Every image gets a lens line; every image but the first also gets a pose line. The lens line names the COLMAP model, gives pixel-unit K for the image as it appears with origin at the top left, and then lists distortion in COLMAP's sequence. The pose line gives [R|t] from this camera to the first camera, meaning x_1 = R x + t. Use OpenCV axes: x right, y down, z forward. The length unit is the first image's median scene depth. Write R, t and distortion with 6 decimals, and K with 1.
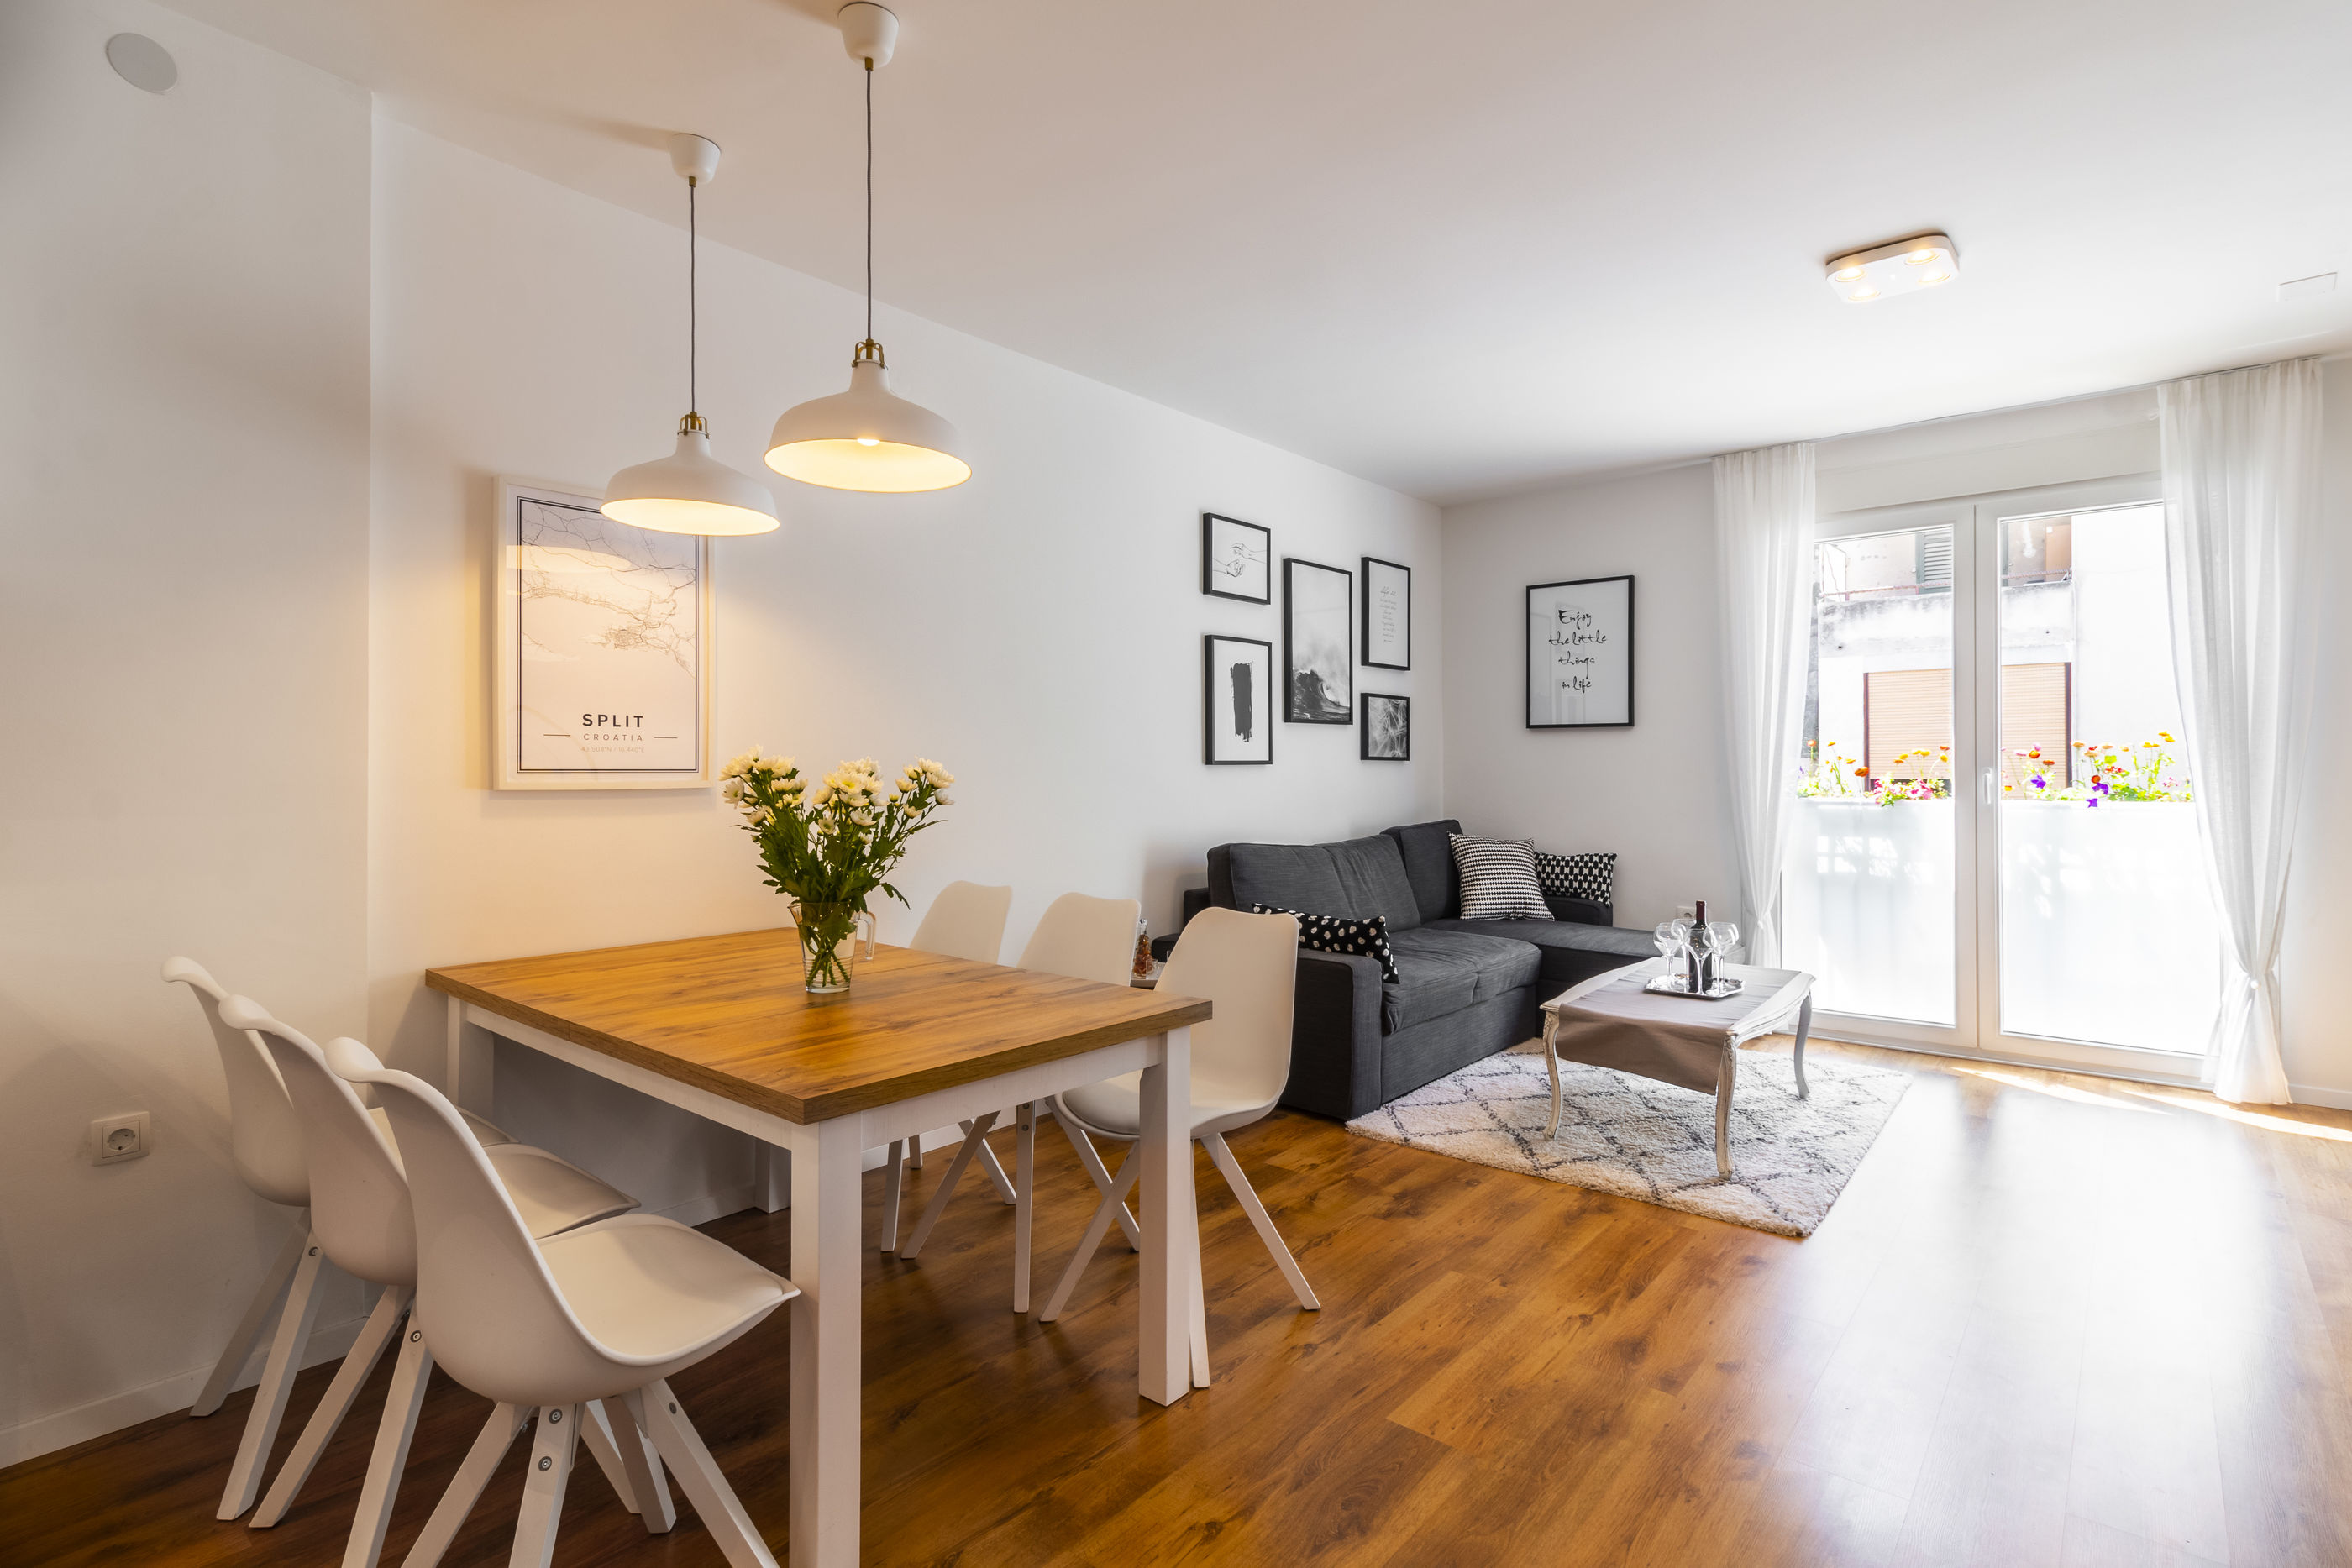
lens RADIAL K [[1158.5, 0, 1153.6], [0, 1158.5, 766.3], [0, 0, 1]] dist [0.002171, -0.001090]
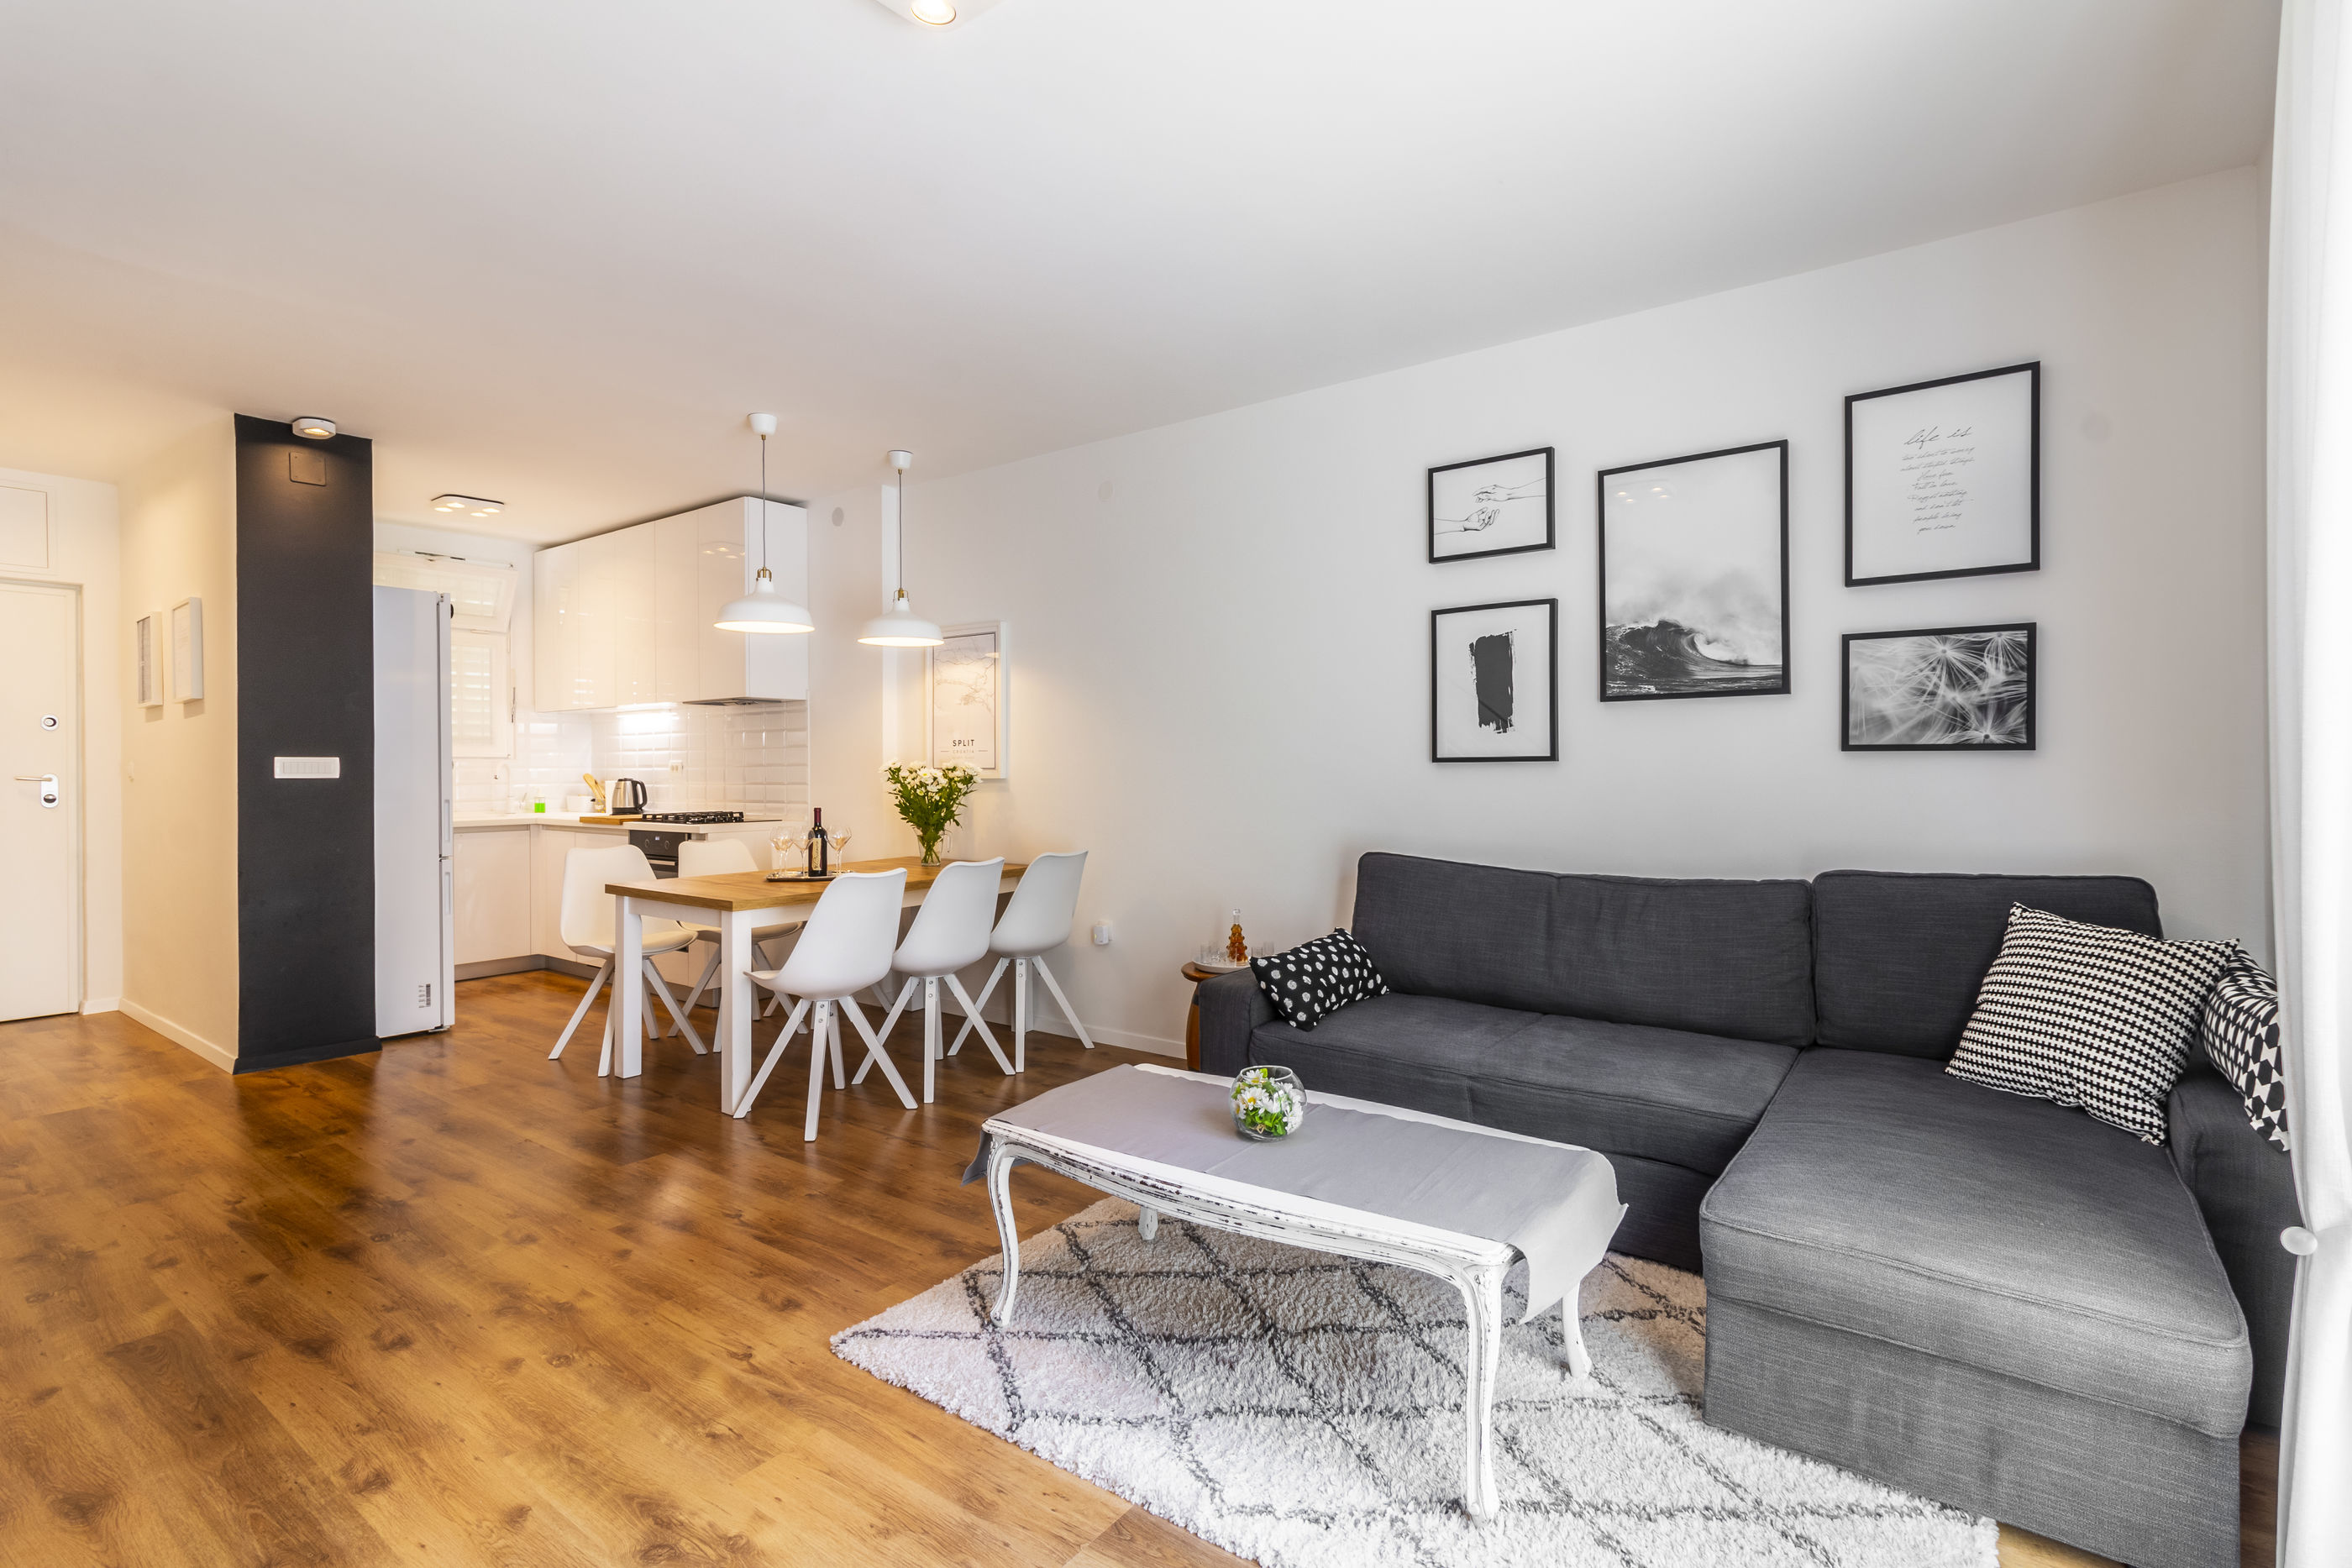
lens RADIAL K [[1110.3, 0, 1178.3], [0, 1110.3, 763.3], [0, 0, 1]] dist [0.005119, -0.000808]
pose [[0.060714, 0.001158, -0.998155, 0.869192], [0.007761, 0.999969, 0.001632, -0.003295], [0.998125, -0.007846, 0.060703, 0.769340]]
